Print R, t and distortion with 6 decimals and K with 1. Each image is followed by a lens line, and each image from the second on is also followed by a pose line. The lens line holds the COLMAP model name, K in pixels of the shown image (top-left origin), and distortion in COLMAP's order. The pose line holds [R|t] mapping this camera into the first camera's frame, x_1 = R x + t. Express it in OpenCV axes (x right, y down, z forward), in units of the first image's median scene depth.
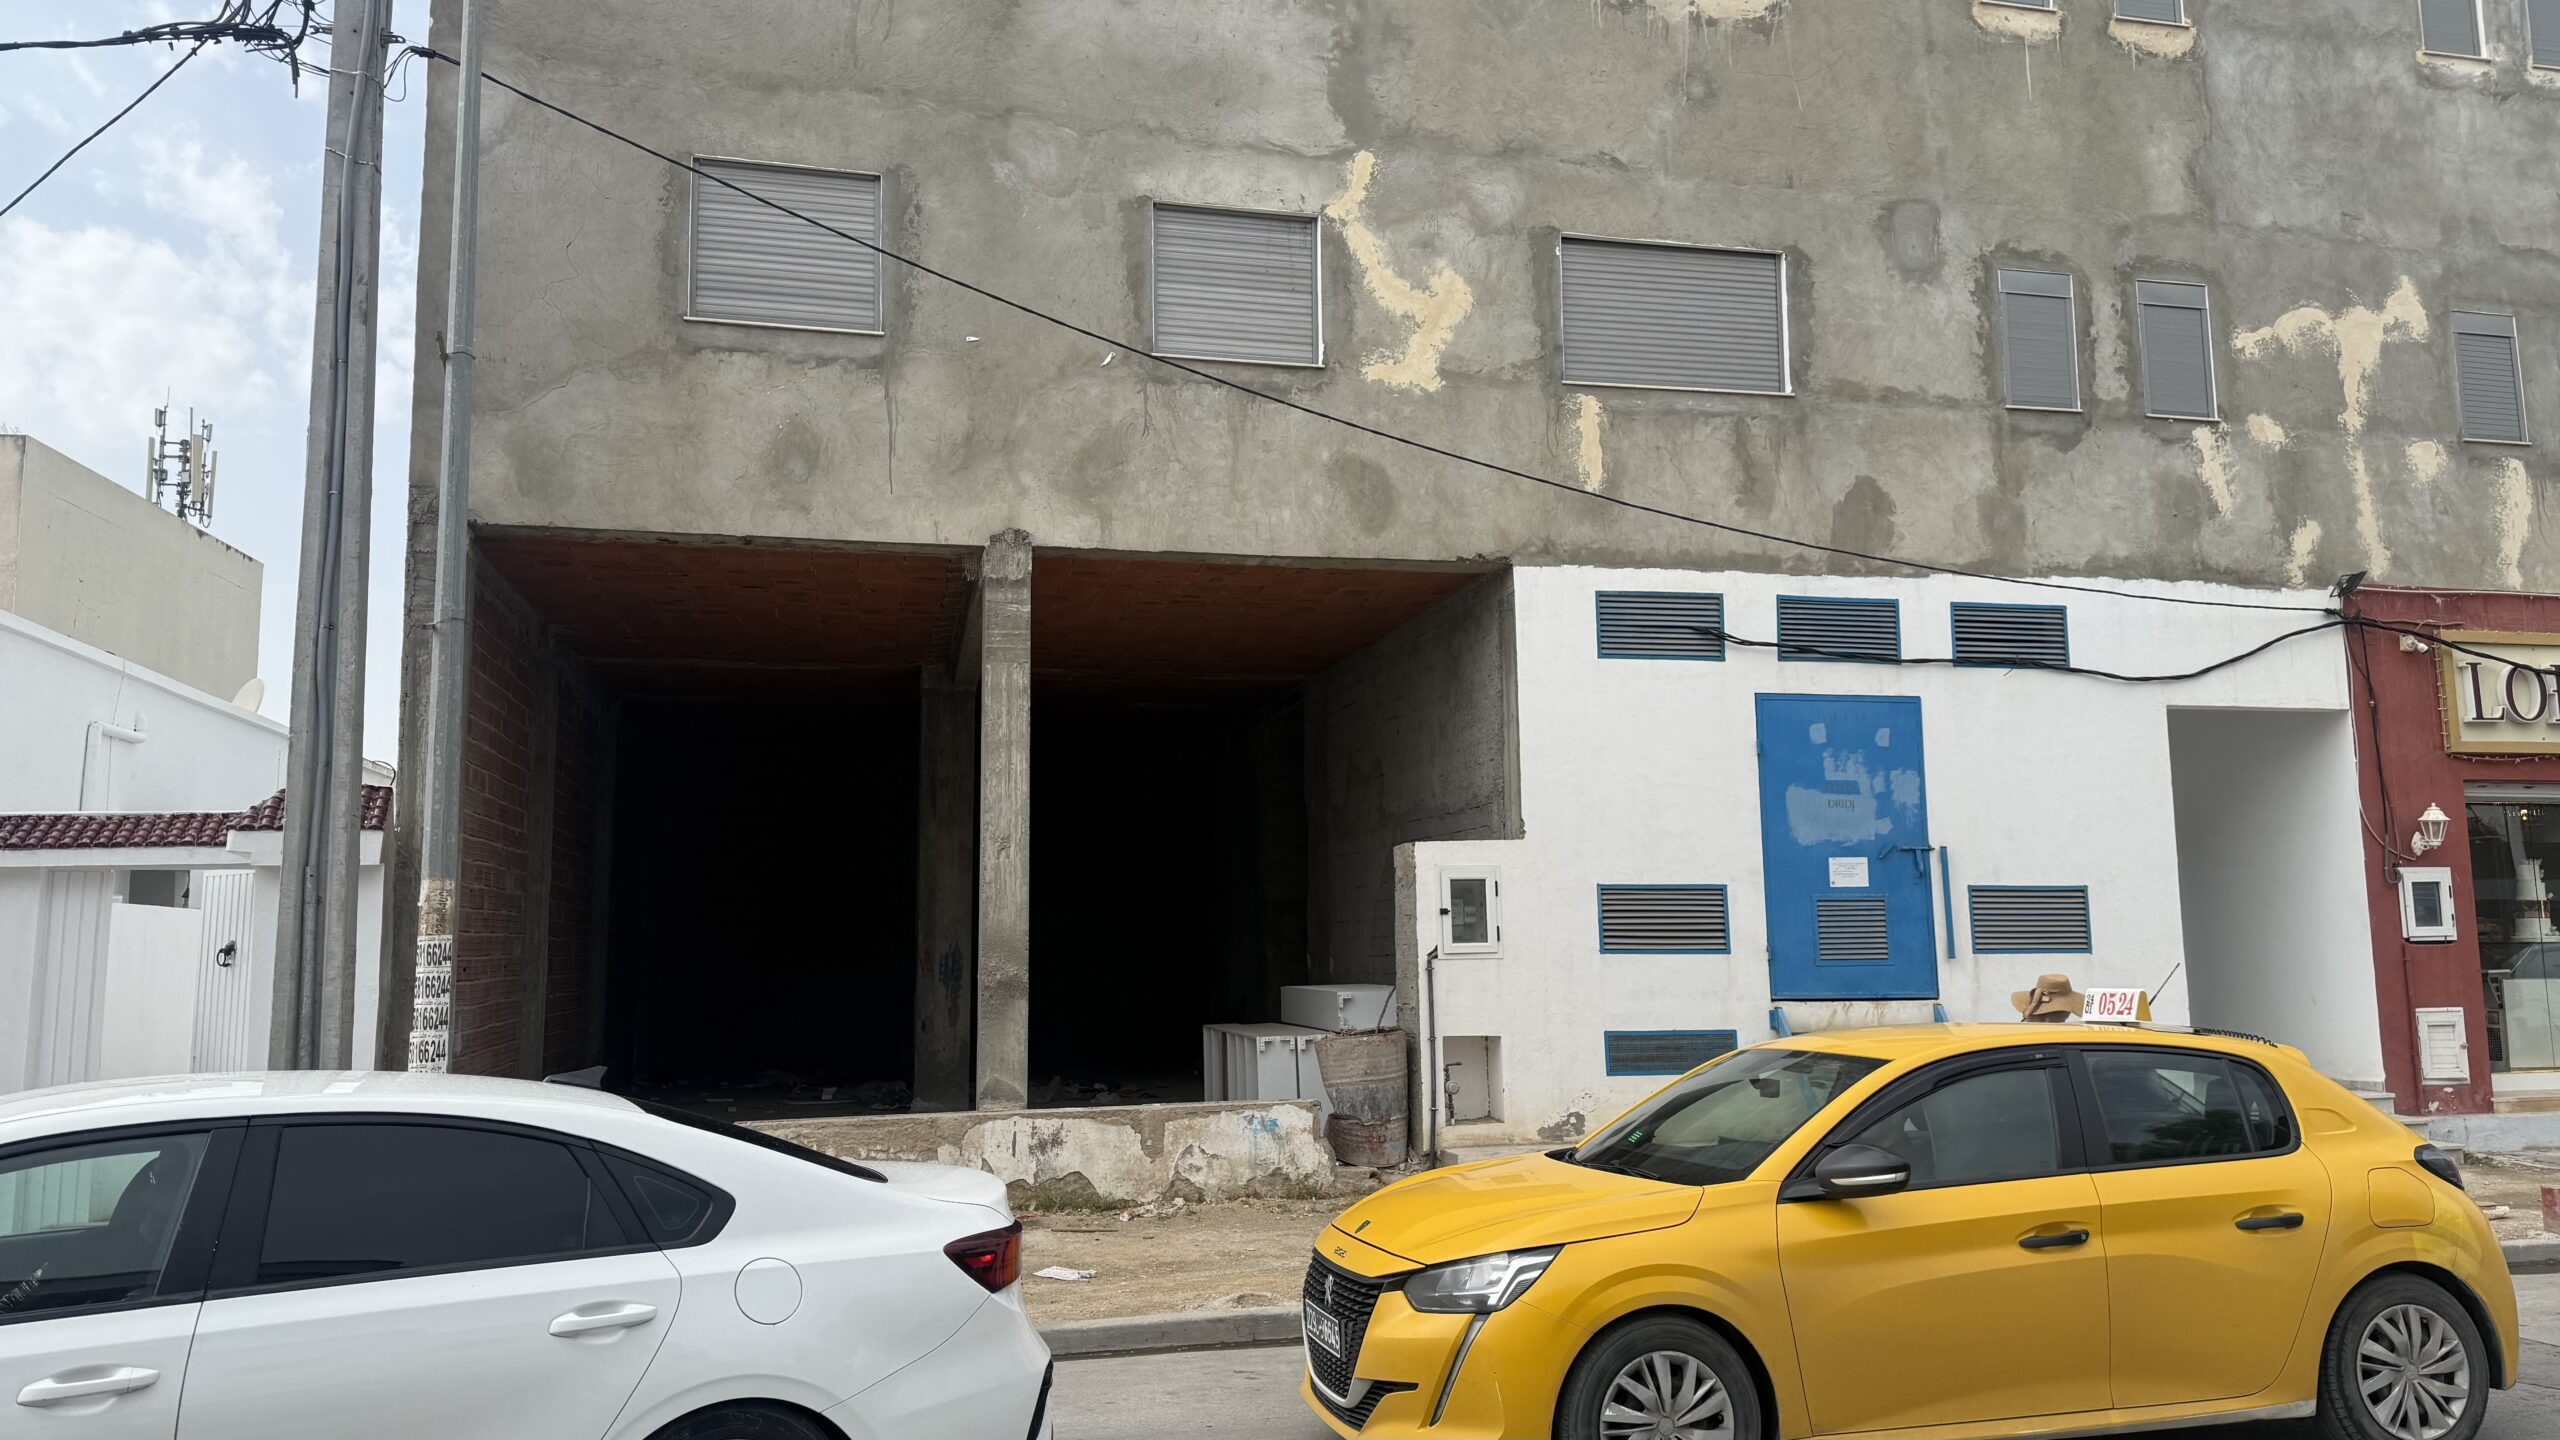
lens RADIAL K [[1780.3, 0, 1282.3], [0, 1780.3, 732.2], [0, 0, 1]] dist [0.102105, -0.110471]
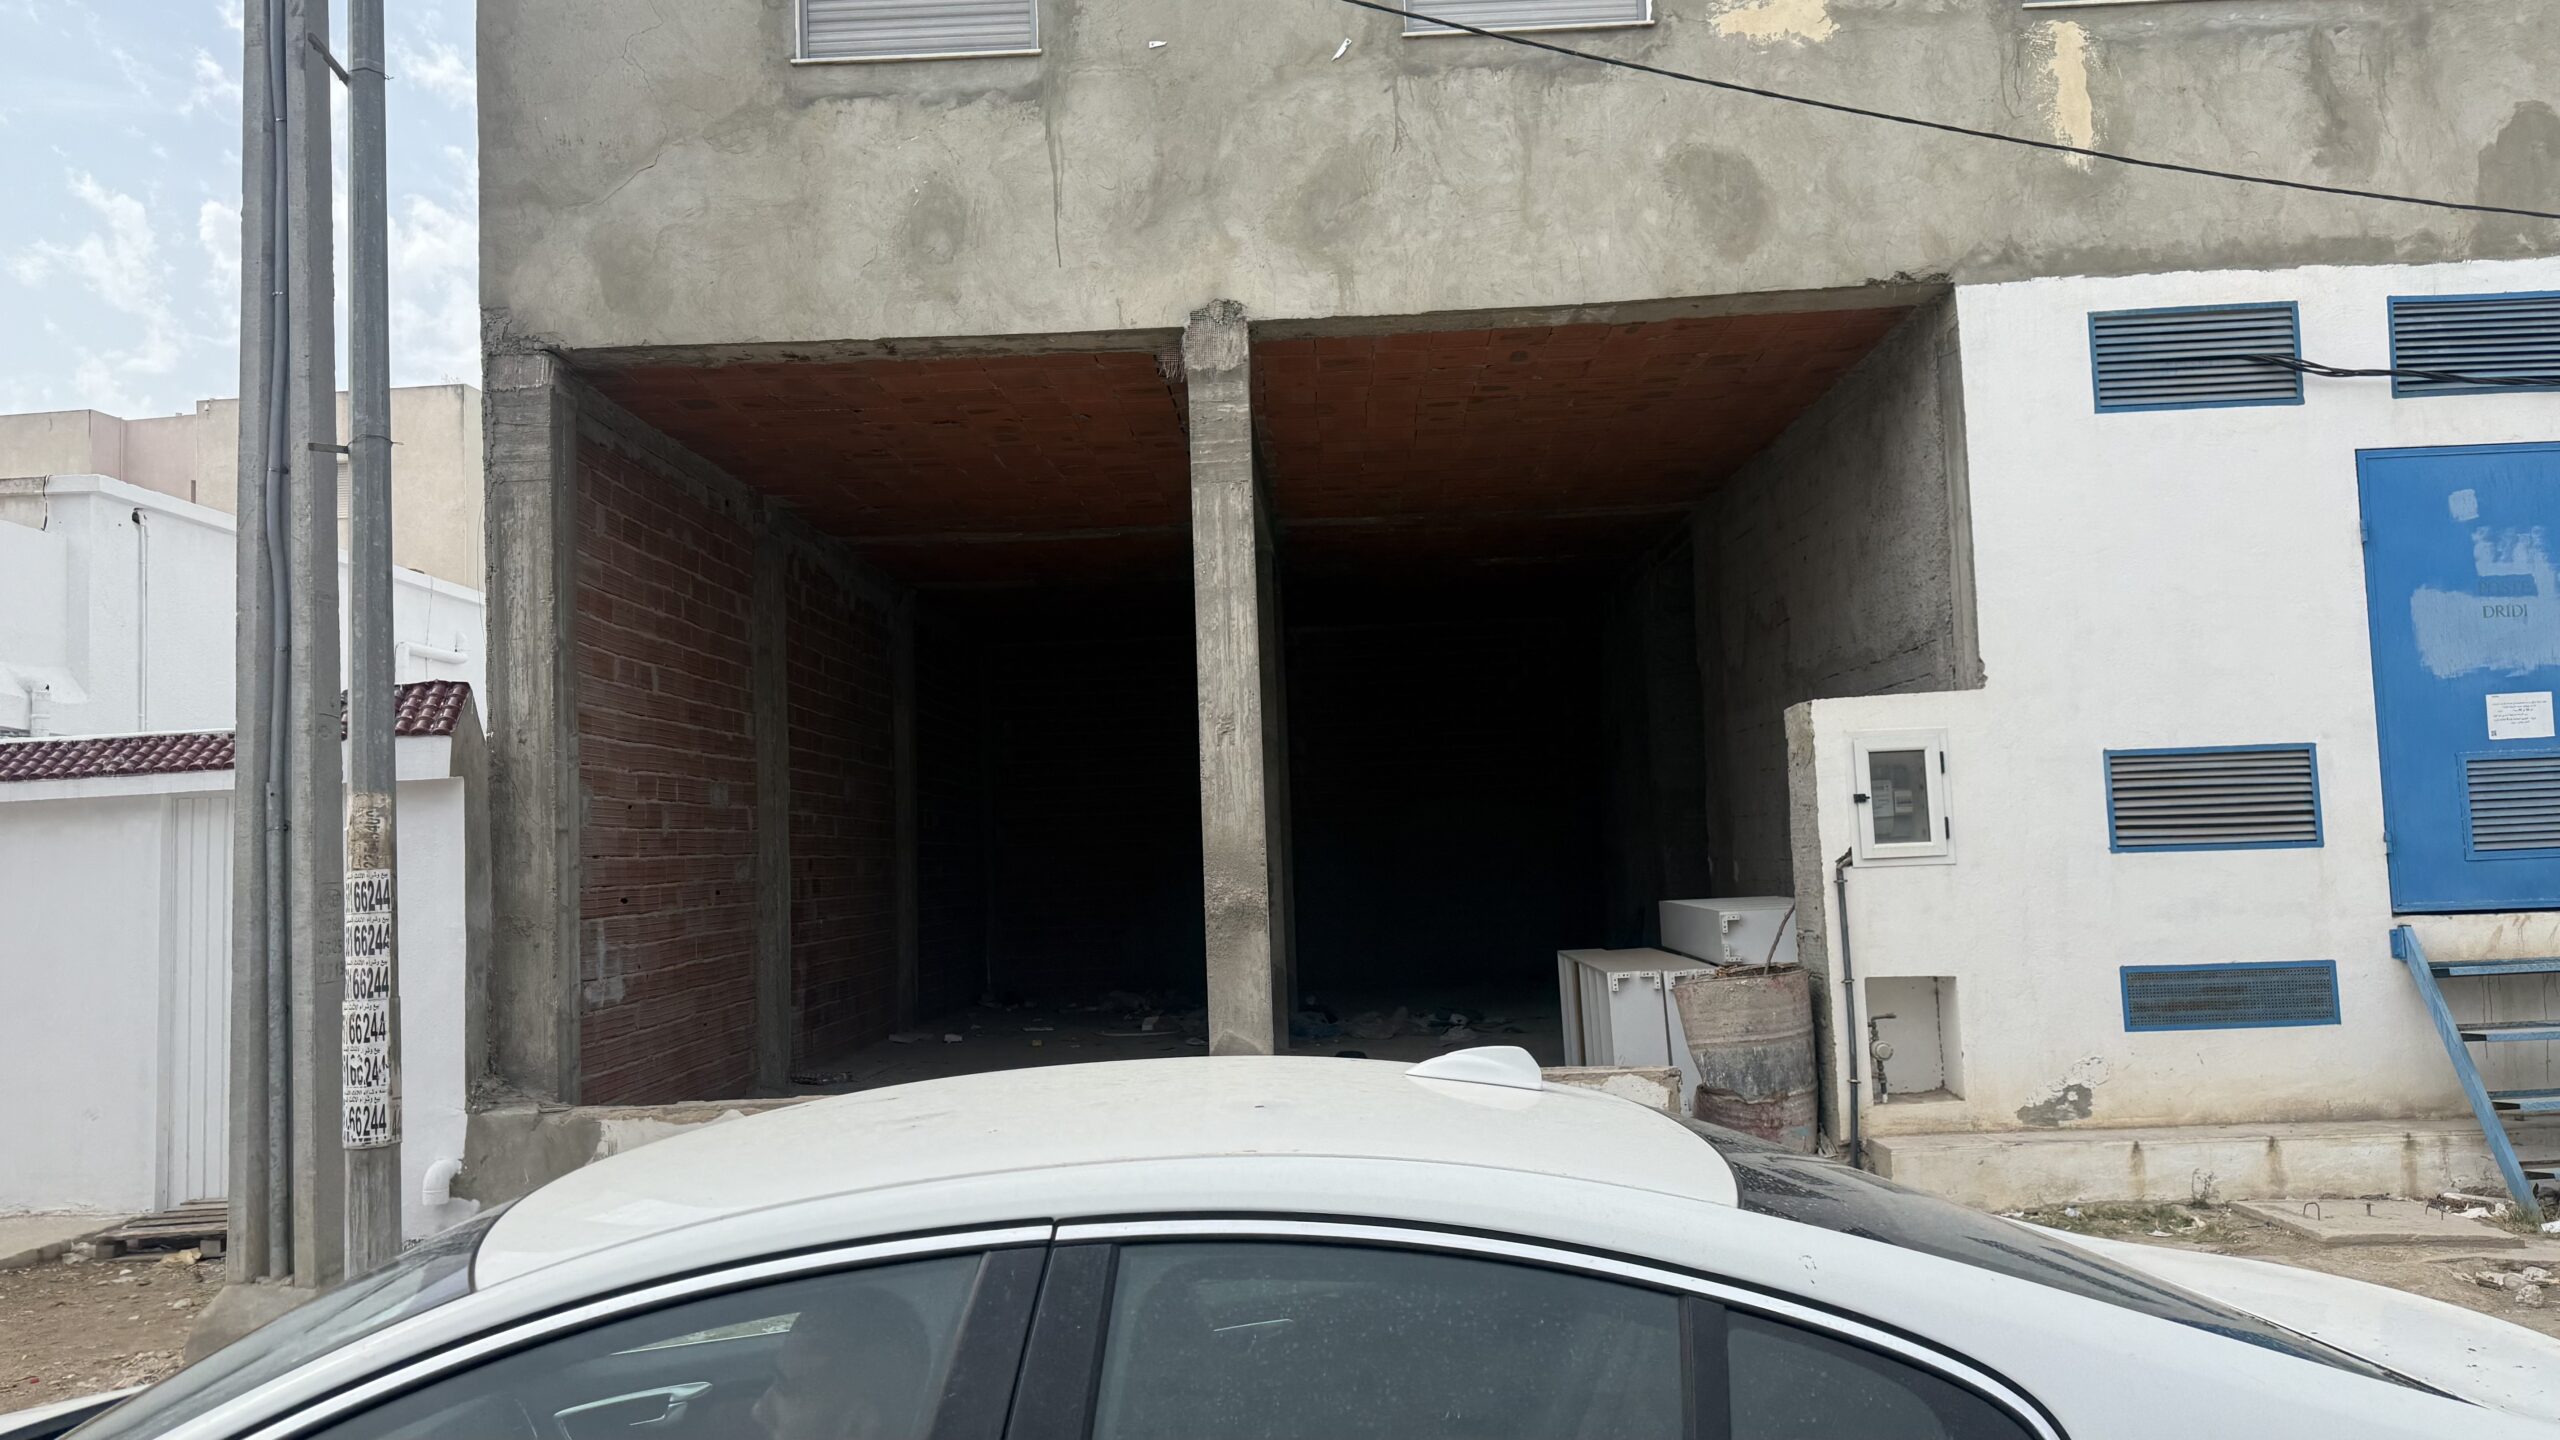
lens RADIAL K [[1769.8, 0, 1270.2], [0, 1769.8, 741.7], [0, 0, 1]] dist [0.148753, -0.267548]
pose [[0.964211, -0.039479, -0.262181, 0.052273], [0.055684, 0.996951, 0.054664, 0.027556], [0.259223, -0.067307, 0.963469, 0.267938]]
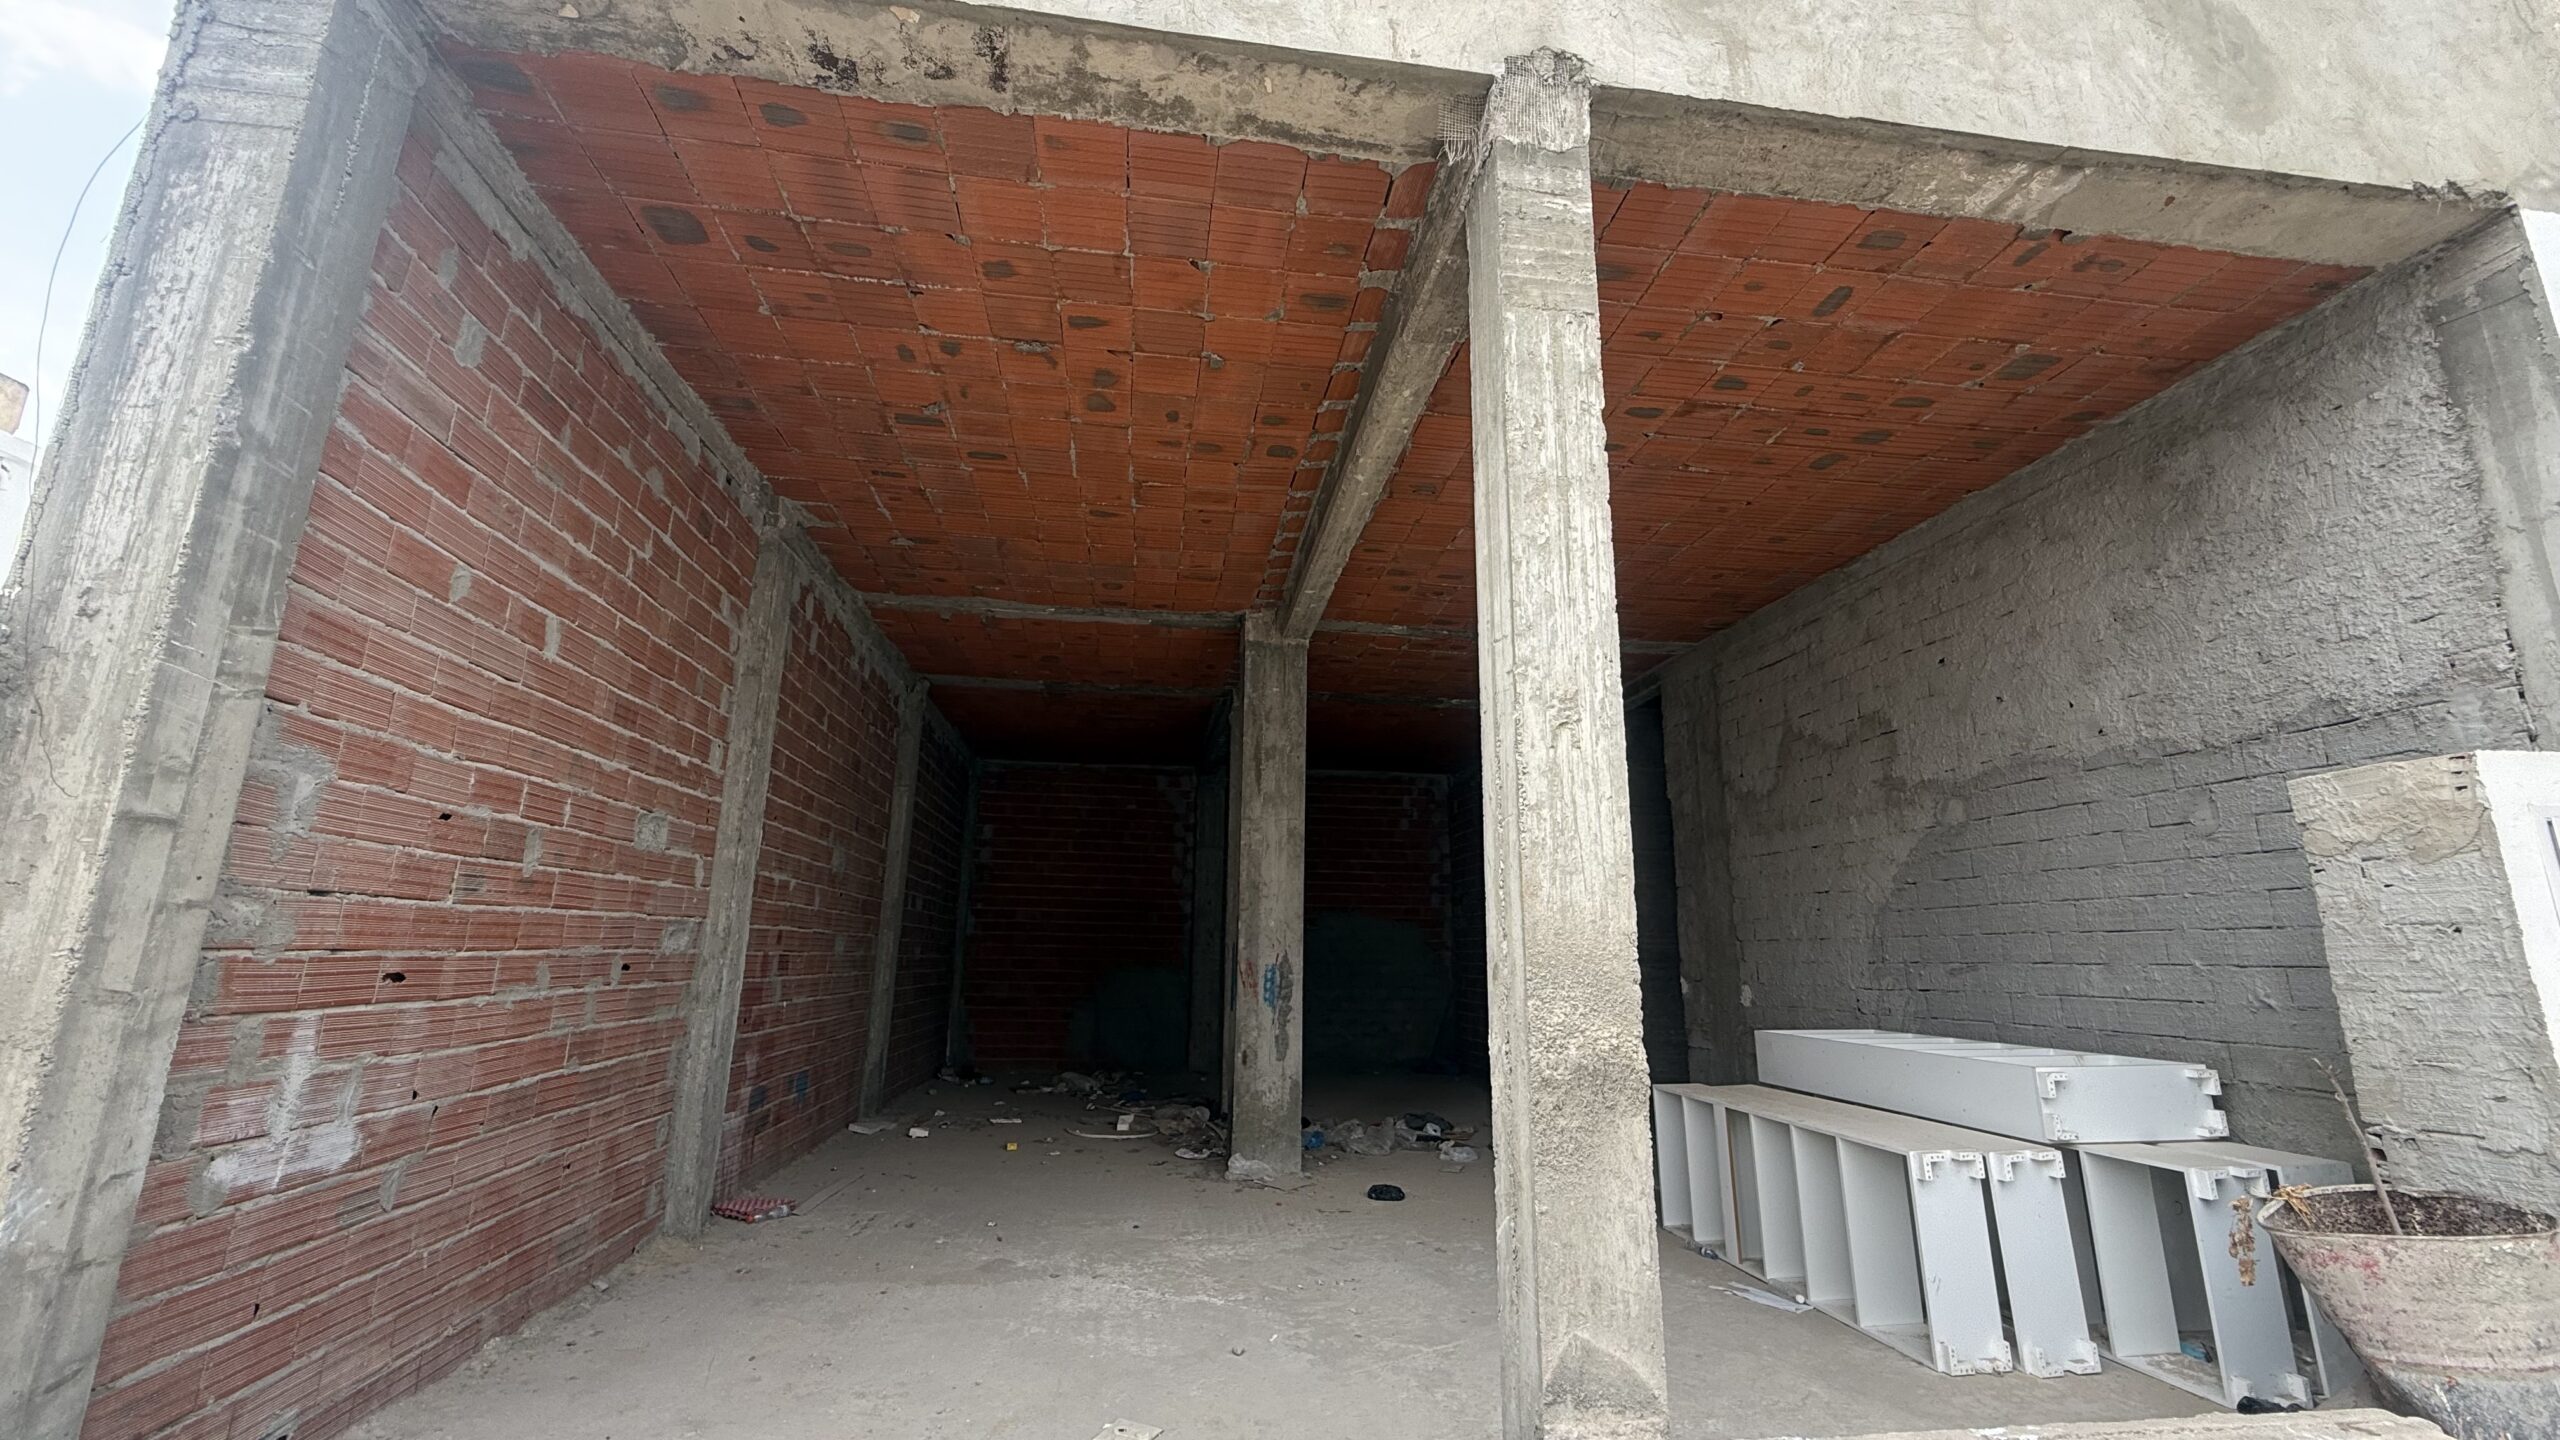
lens RADIAL K [[1015.7, 0, 1272.5], [0, 1015.7, 723.9], [0, 0, 1]] dist [-0.001532, 0.000011]
pose [[0.994144, 0.005362, -0.107931, -0.183064], [-0.016527, 0.994563, -0.102816, 0.083381], [0.106793, 0.103998, 0.988827, 0.711742]]
